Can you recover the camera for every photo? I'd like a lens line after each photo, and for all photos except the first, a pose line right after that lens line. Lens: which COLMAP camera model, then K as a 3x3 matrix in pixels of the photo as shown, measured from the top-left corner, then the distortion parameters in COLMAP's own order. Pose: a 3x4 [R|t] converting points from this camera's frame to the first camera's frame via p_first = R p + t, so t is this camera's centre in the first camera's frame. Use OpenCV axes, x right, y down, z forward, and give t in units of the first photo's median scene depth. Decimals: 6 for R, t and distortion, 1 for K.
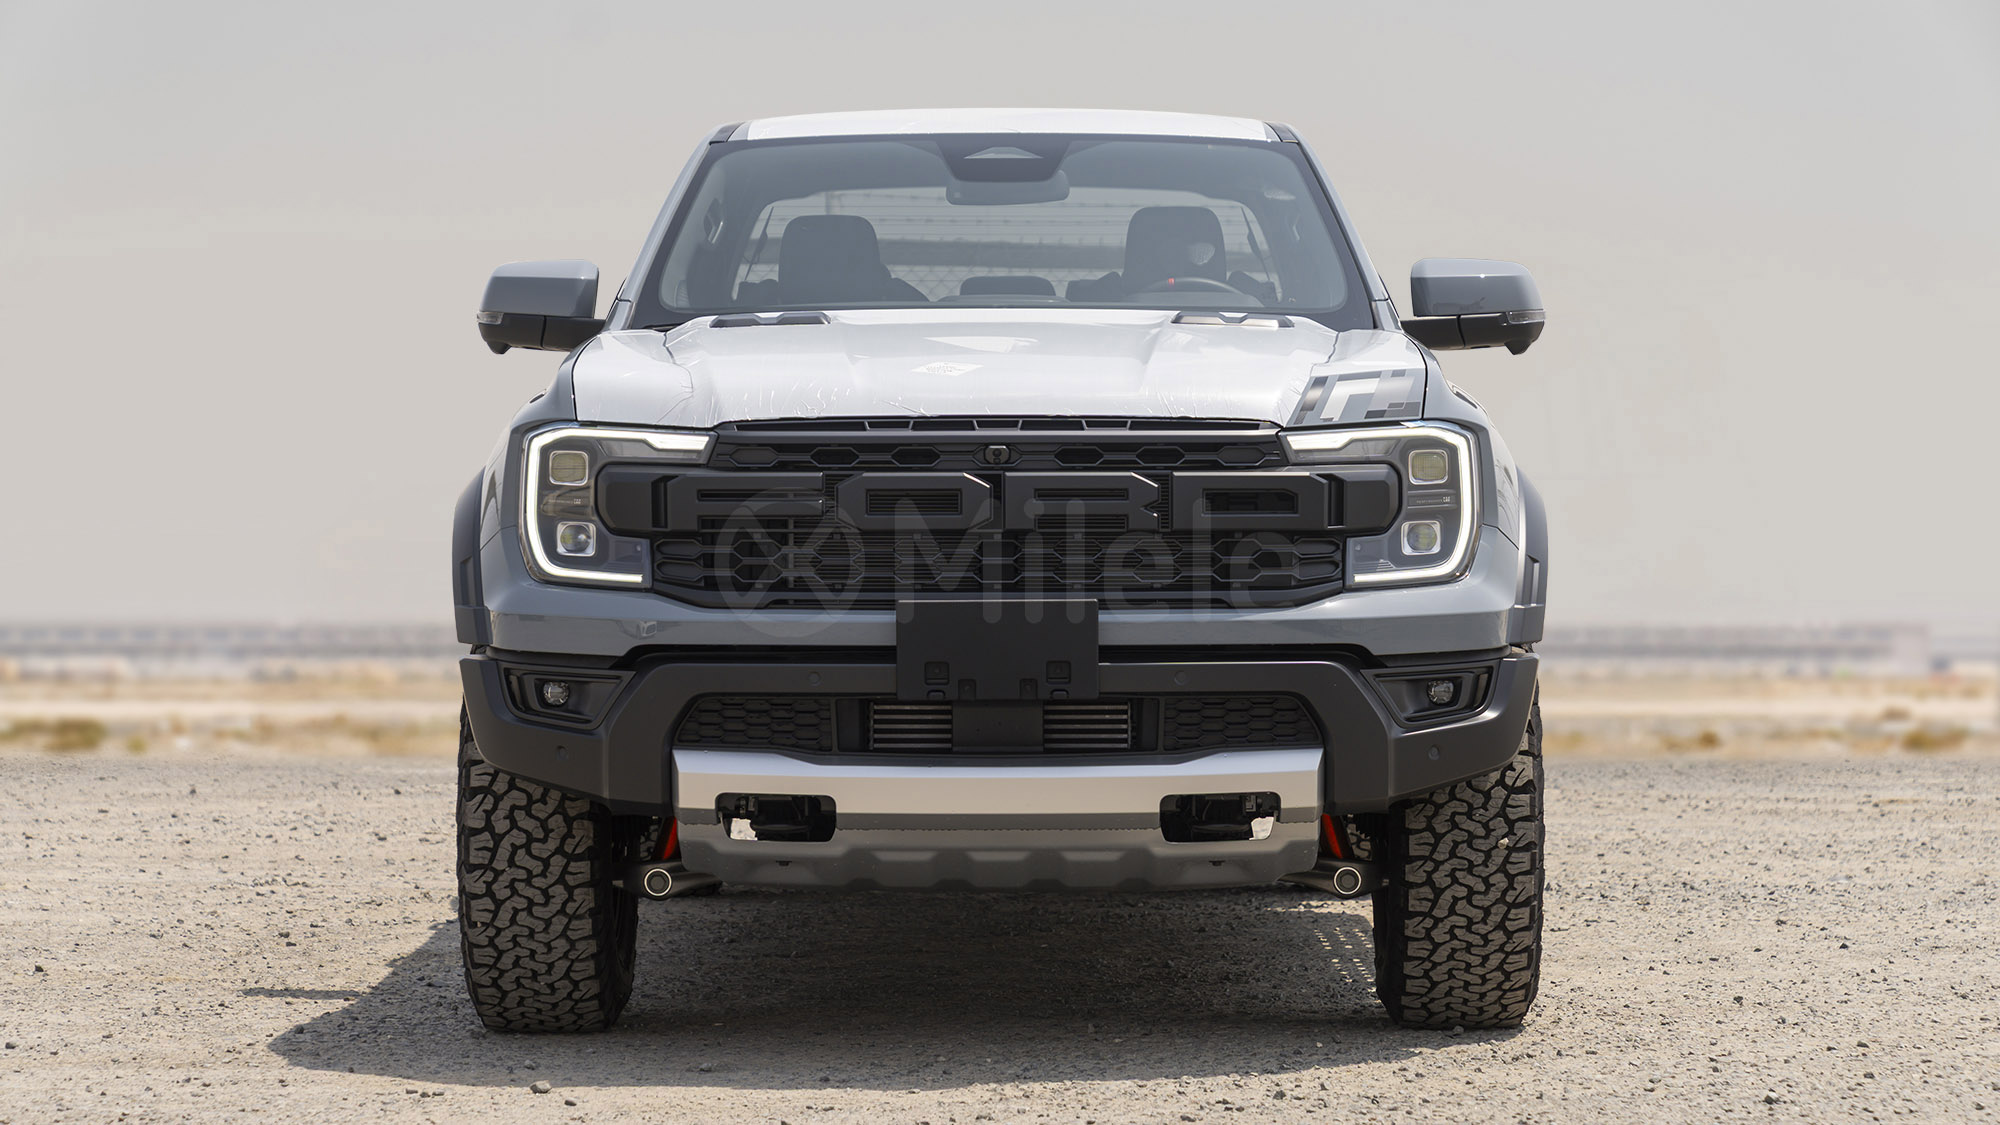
lens RADIAL K [[4295.7, 0, 1000.0], [0, 4295.7, 562.5], [0, 0, 1]] dist [0.025052, -0.202543]
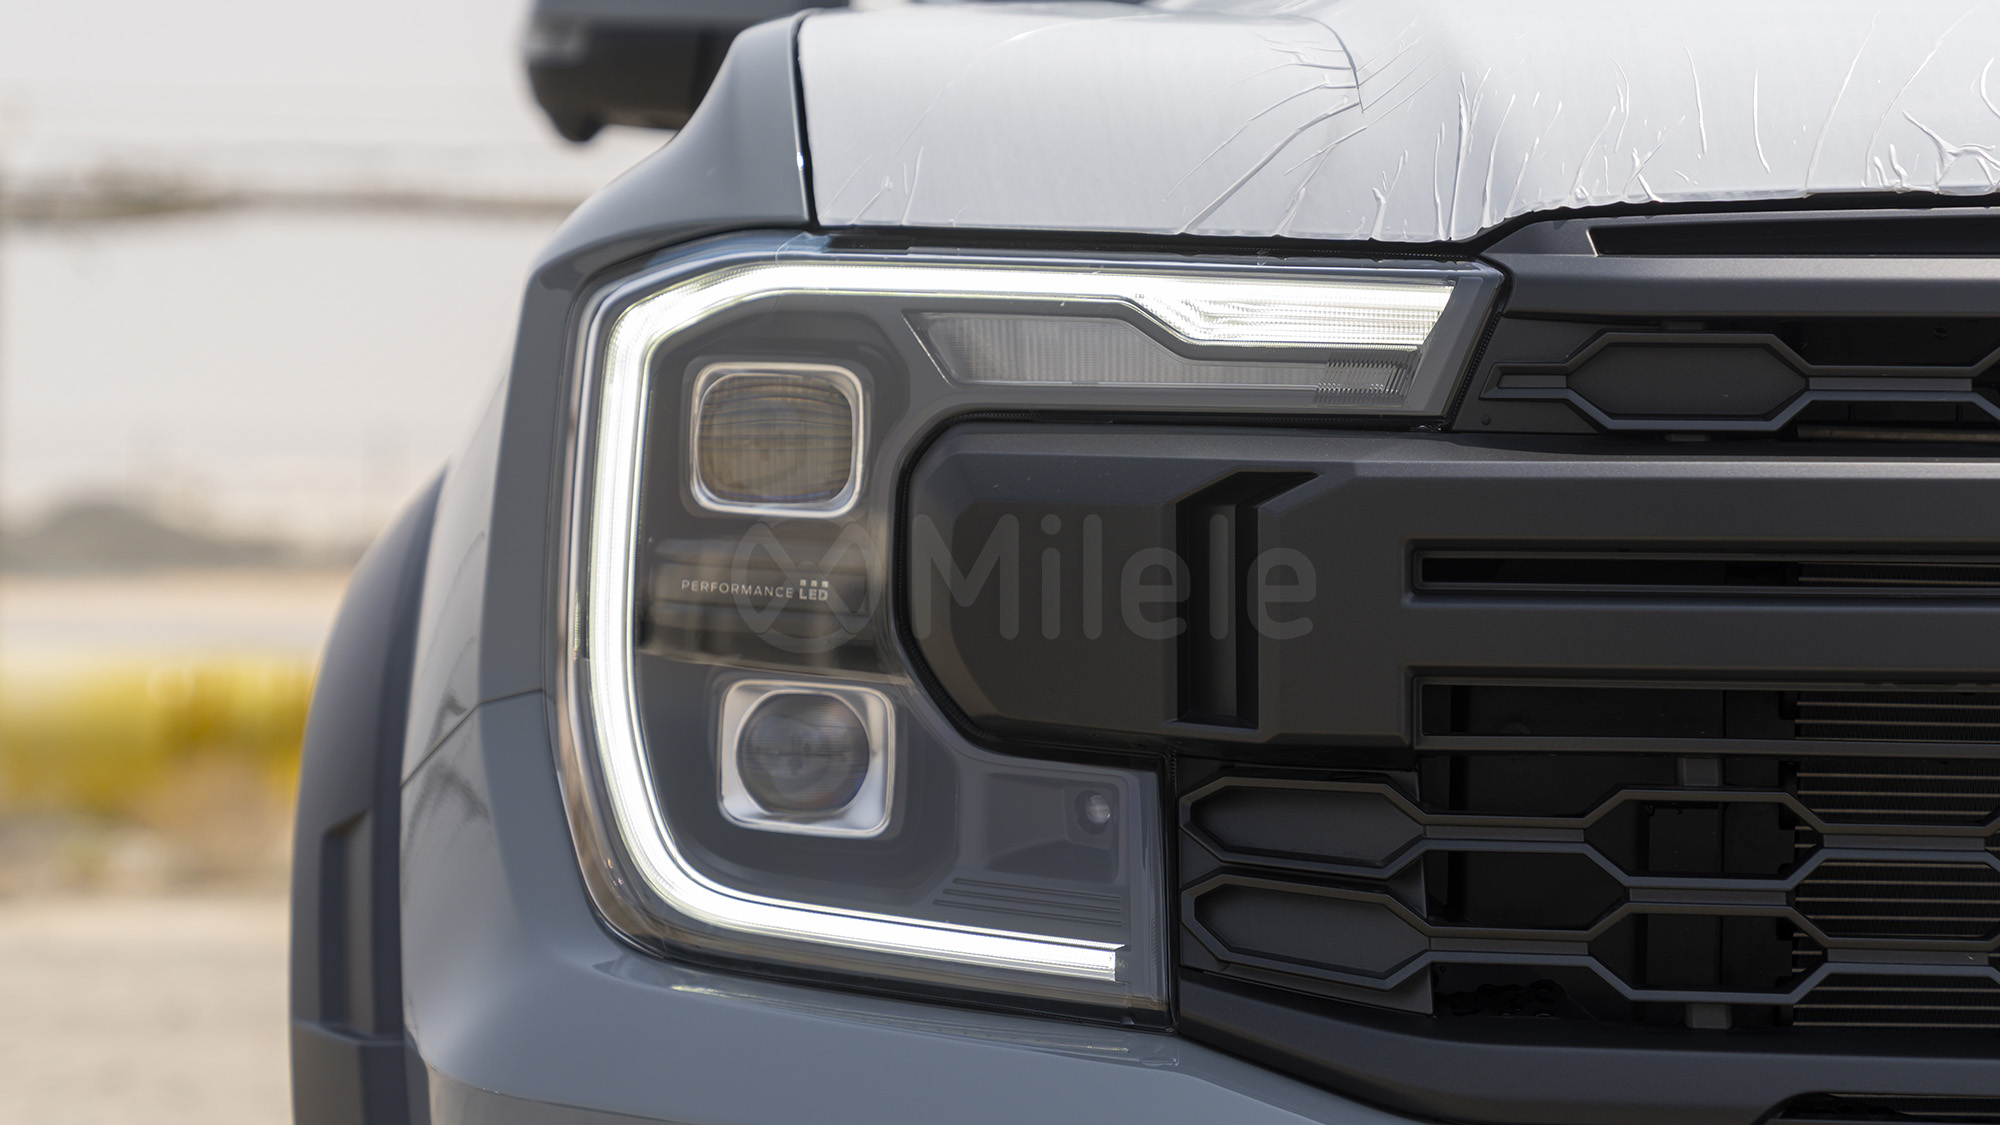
lens RADIAL K [[4295.7, 0, 1000.0], [0, 4295.7, 562.5], [0, 0, 1]] dist [0.025052, -0.202543]
pose [[0.998963, 0.009534, -0.044523, -0.079693], [-0.010061, 0.999882, -0.011637, -0.013216], [0.044407, 0.012073, 0.998941, 0.787214]]
